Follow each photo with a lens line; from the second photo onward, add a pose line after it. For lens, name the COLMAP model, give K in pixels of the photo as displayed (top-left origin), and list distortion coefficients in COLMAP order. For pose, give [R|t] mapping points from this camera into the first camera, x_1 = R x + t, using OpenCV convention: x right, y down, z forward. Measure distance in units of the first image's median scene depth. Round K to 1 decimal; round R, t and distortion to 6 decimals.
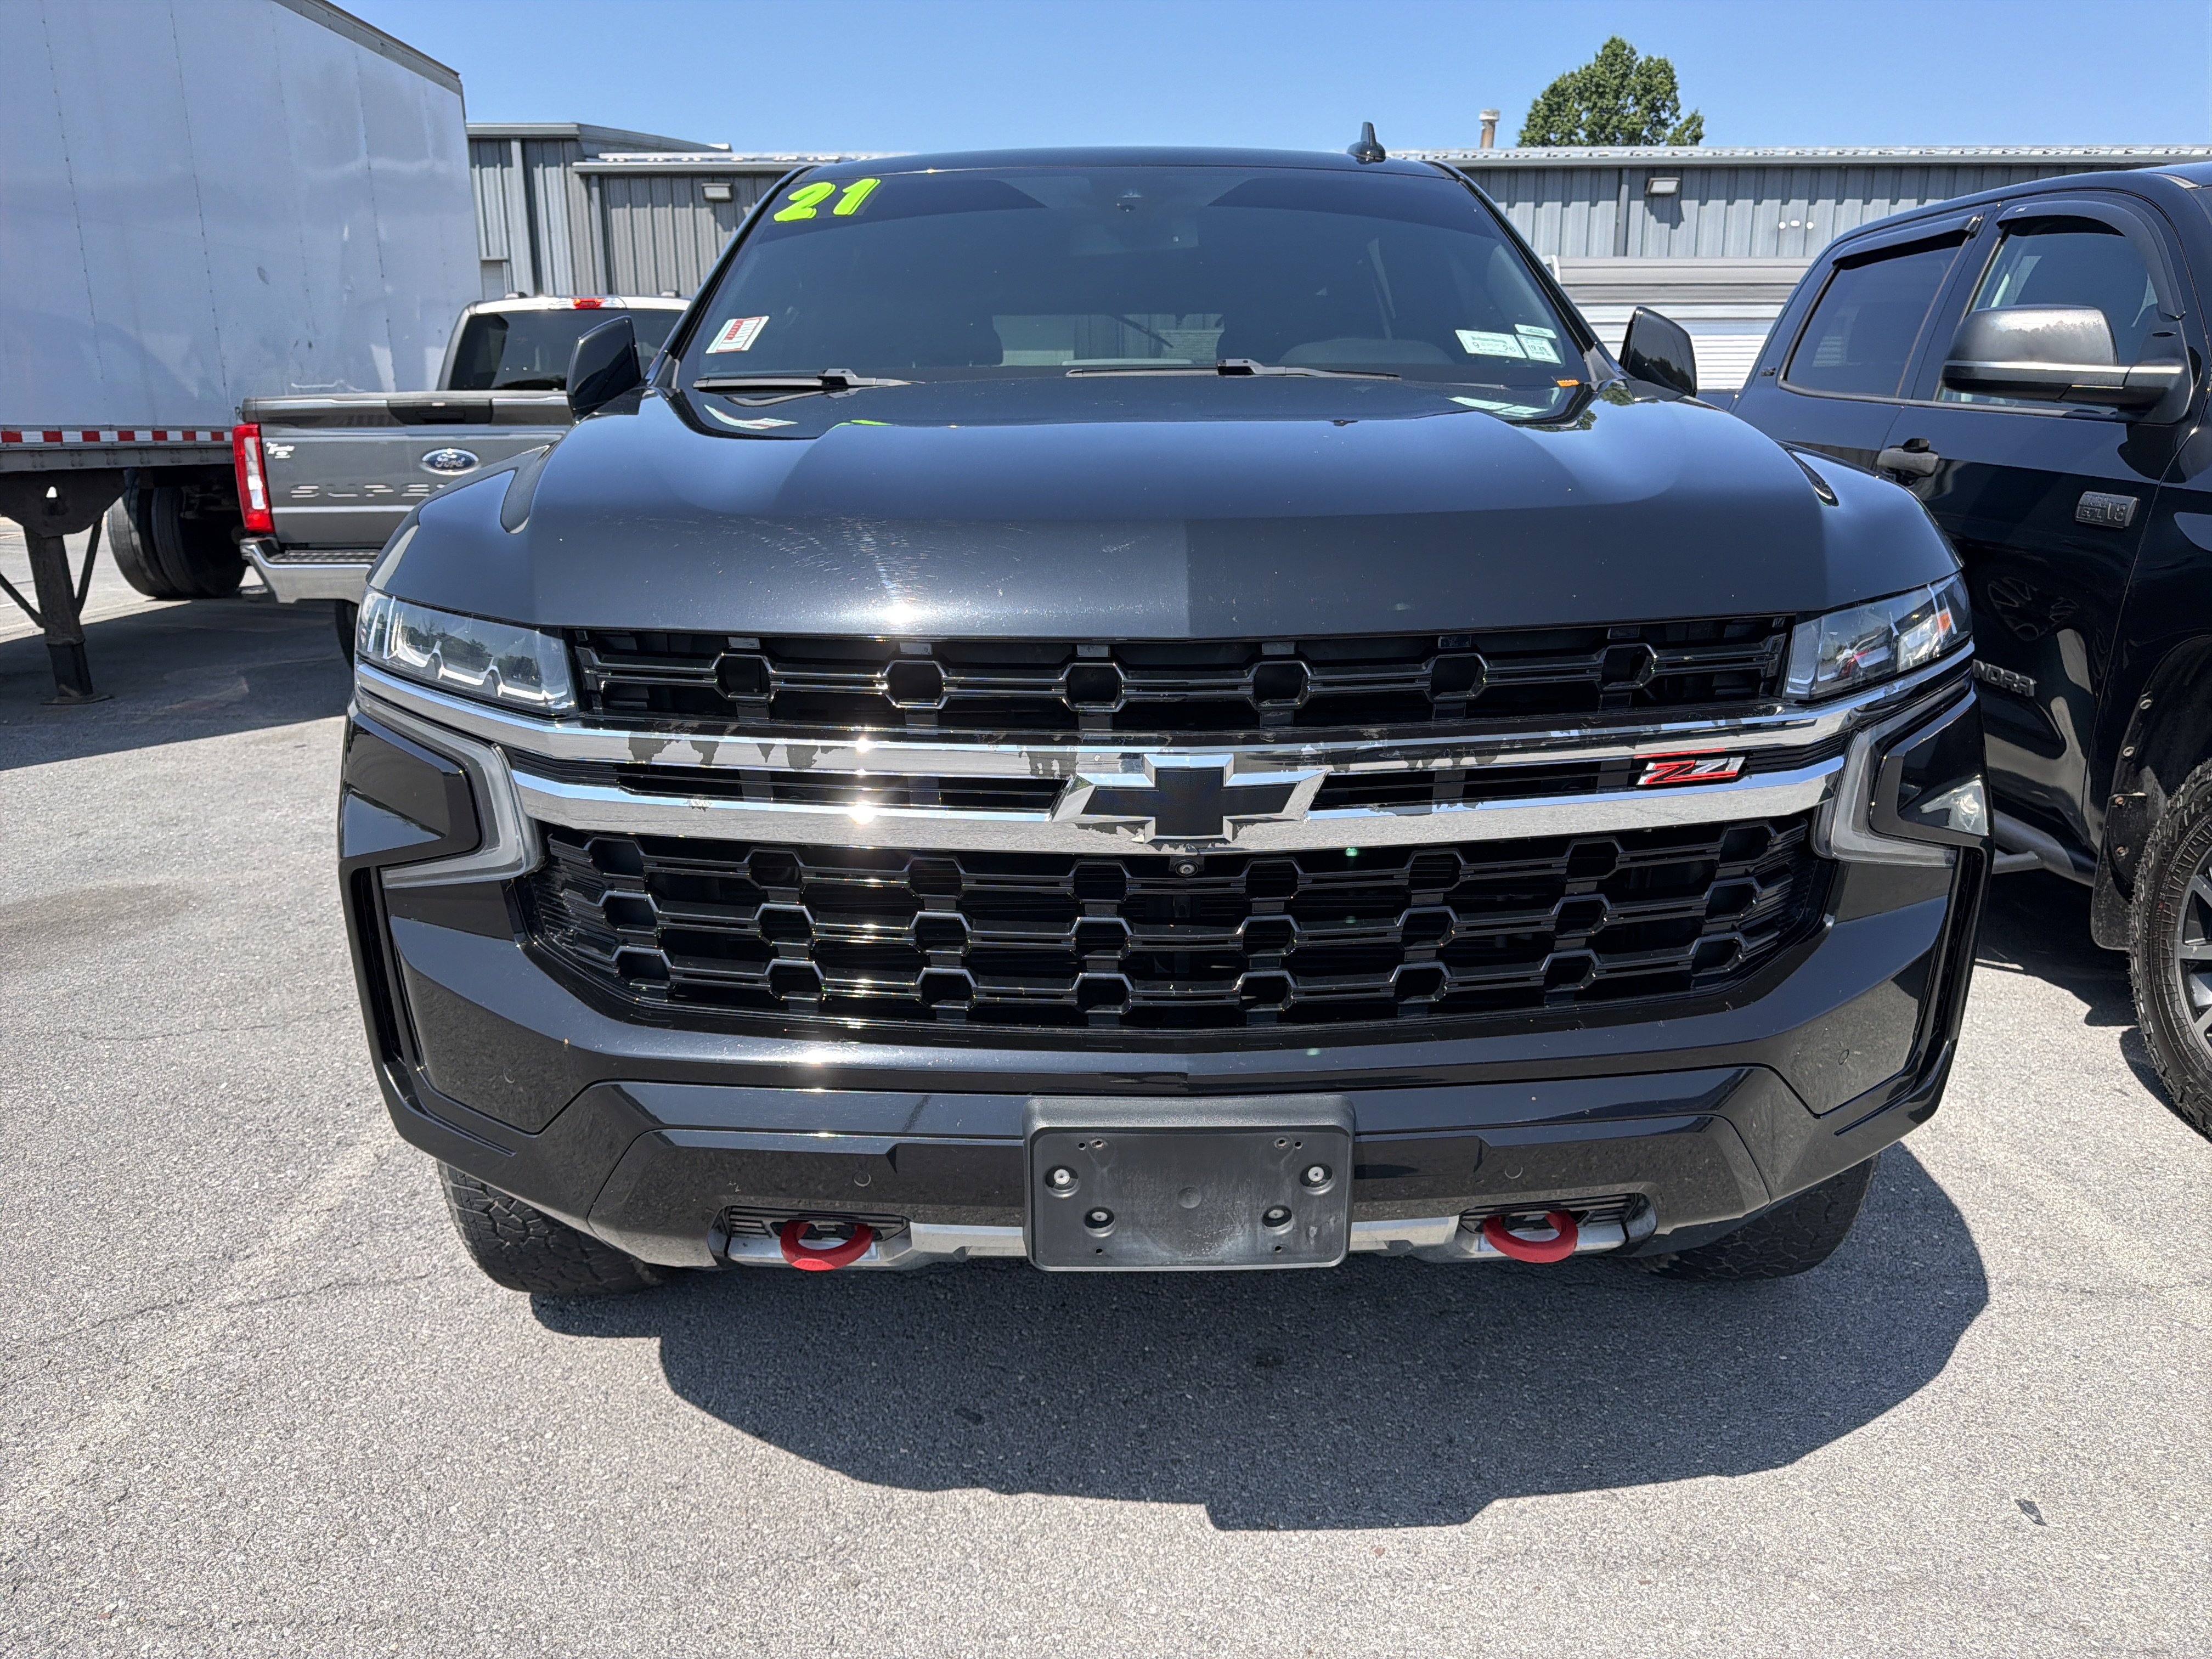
lens RADIAL K [[1571.7, 0, 1106.6], [0, 1571.7, 819.7], [0, 0, 1]] dist [0.019291, -0.008166]
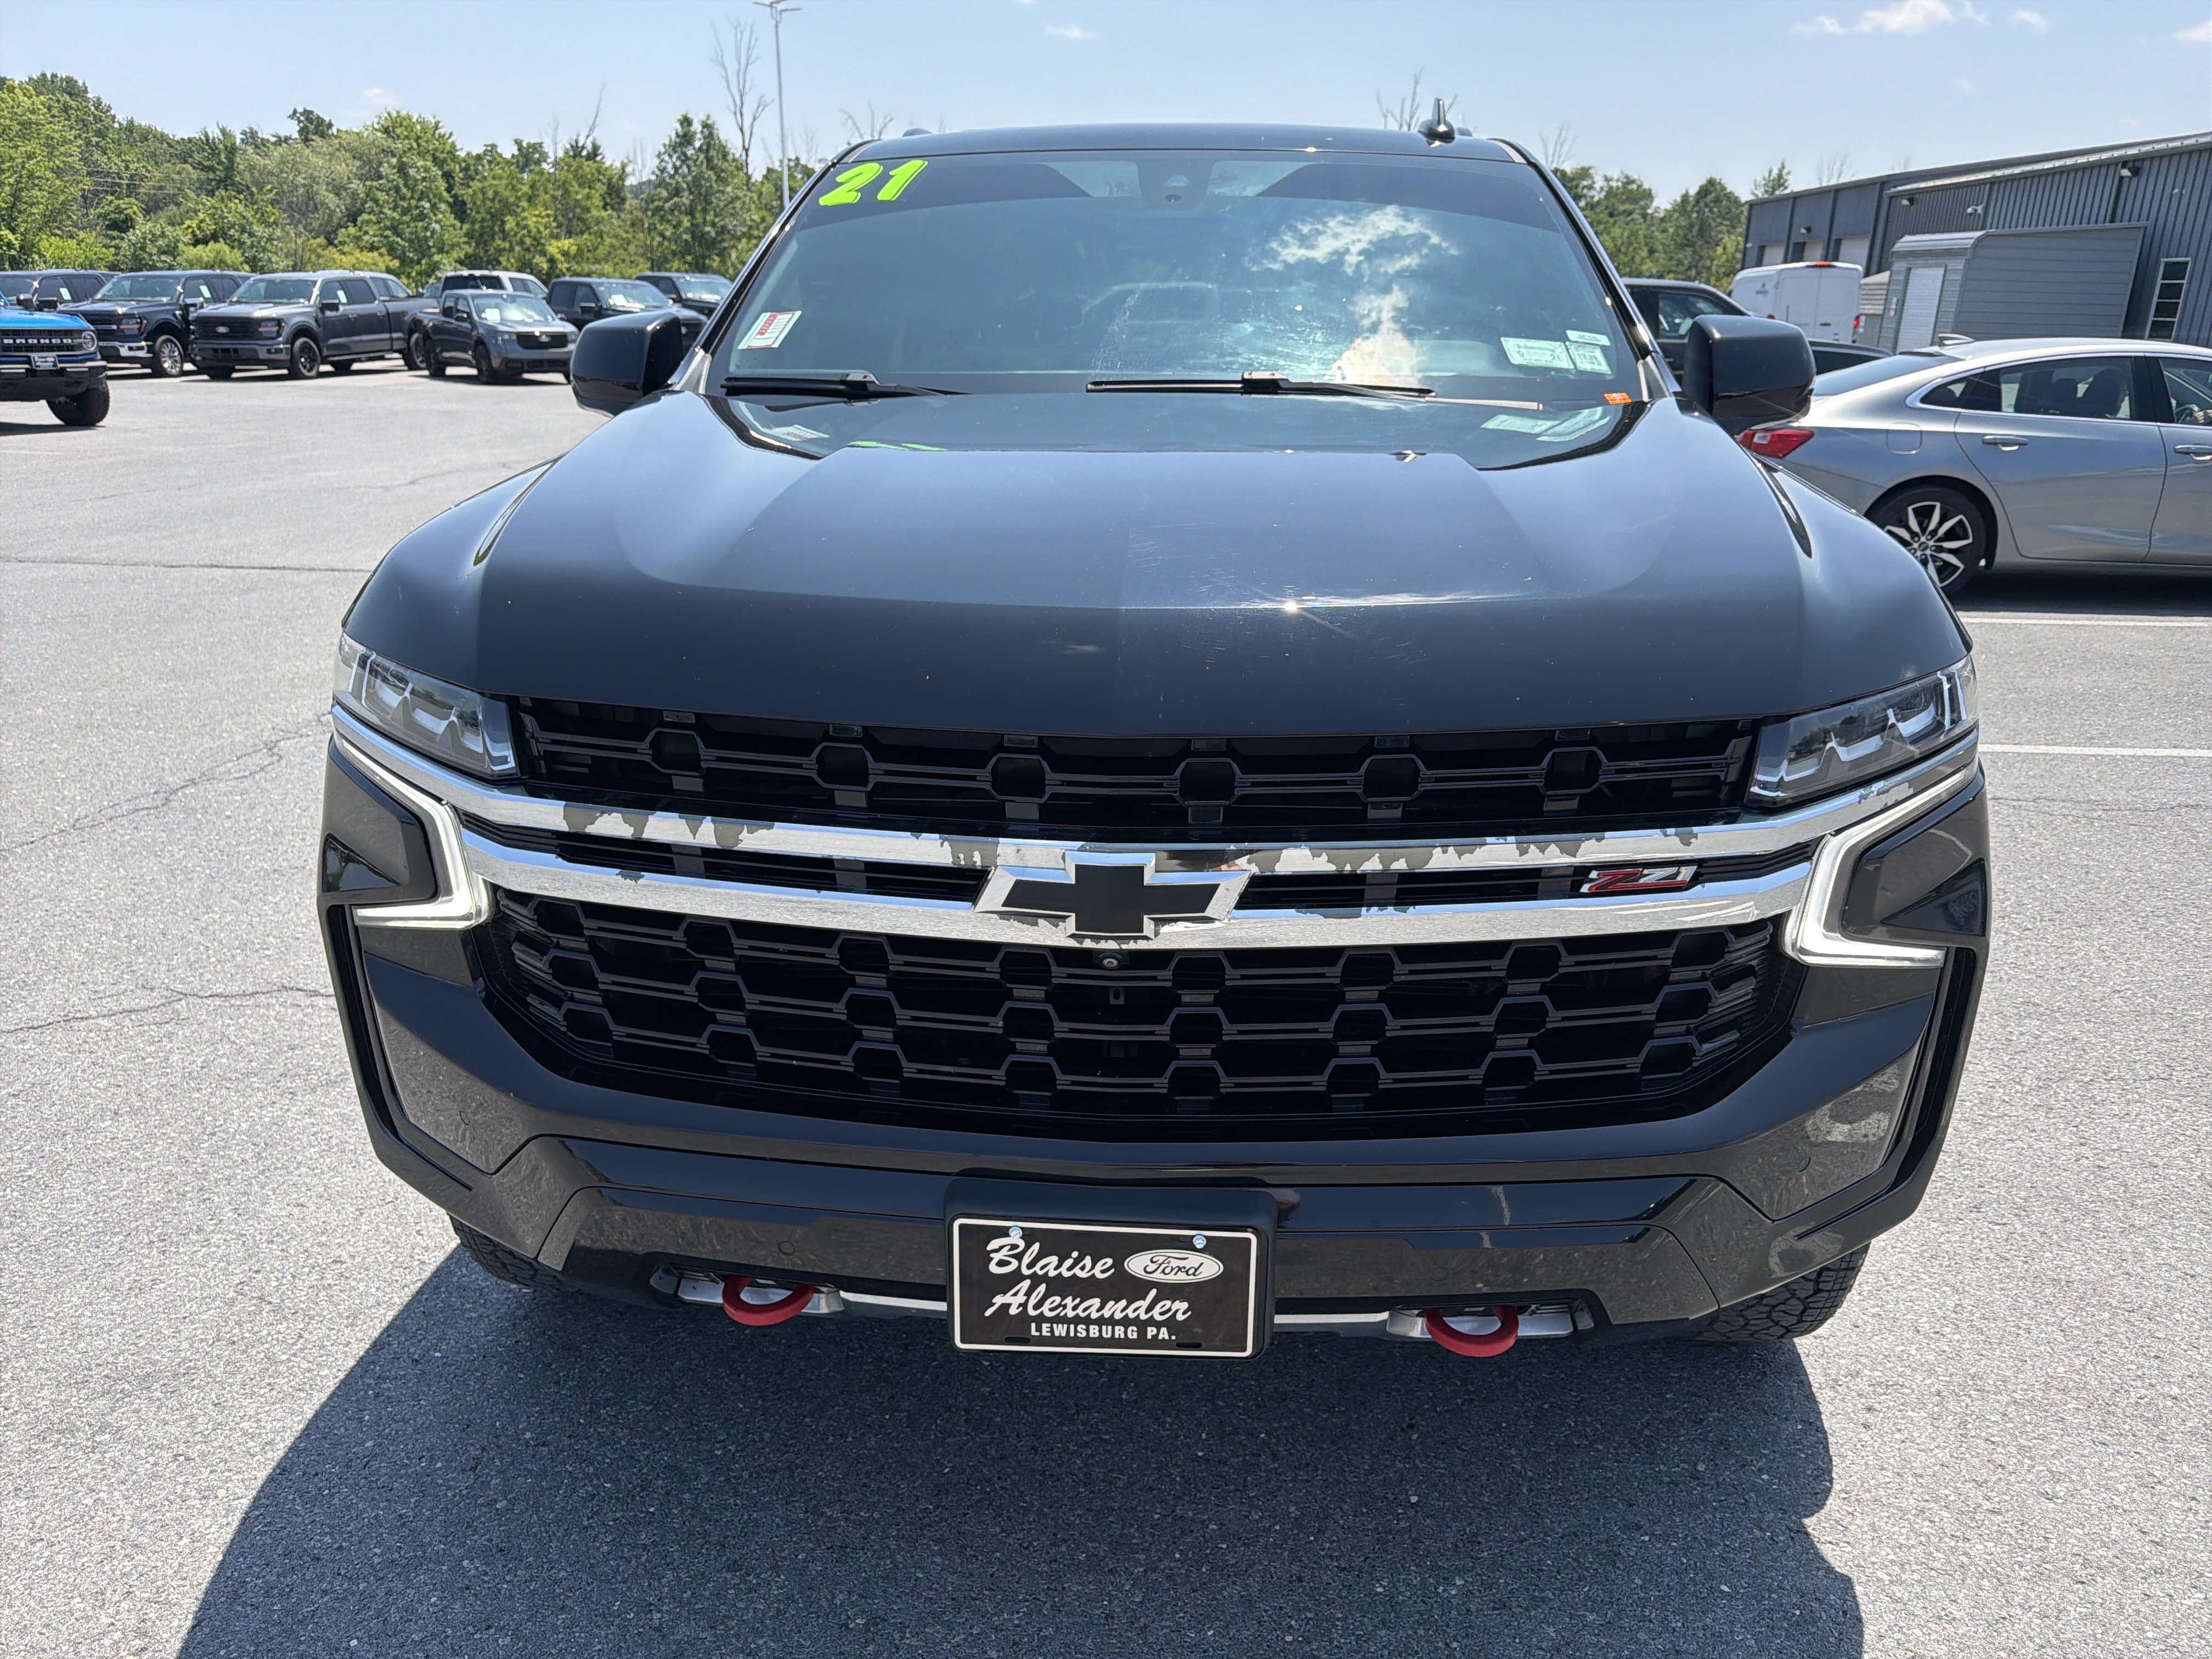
lens RADIAL K [[1571.7, 0, 1116.9], [0, 1571.7, 842.9], [0, 0, 1]] dist [0.019291, -0.008166]
pose [[0.997220, 0.034211, -0.066196, 0.113047], [-0.030297, 0.997783, 0.059256, -0.097868], [0.068077, -0.057085, 0.996046, 0.020508]]
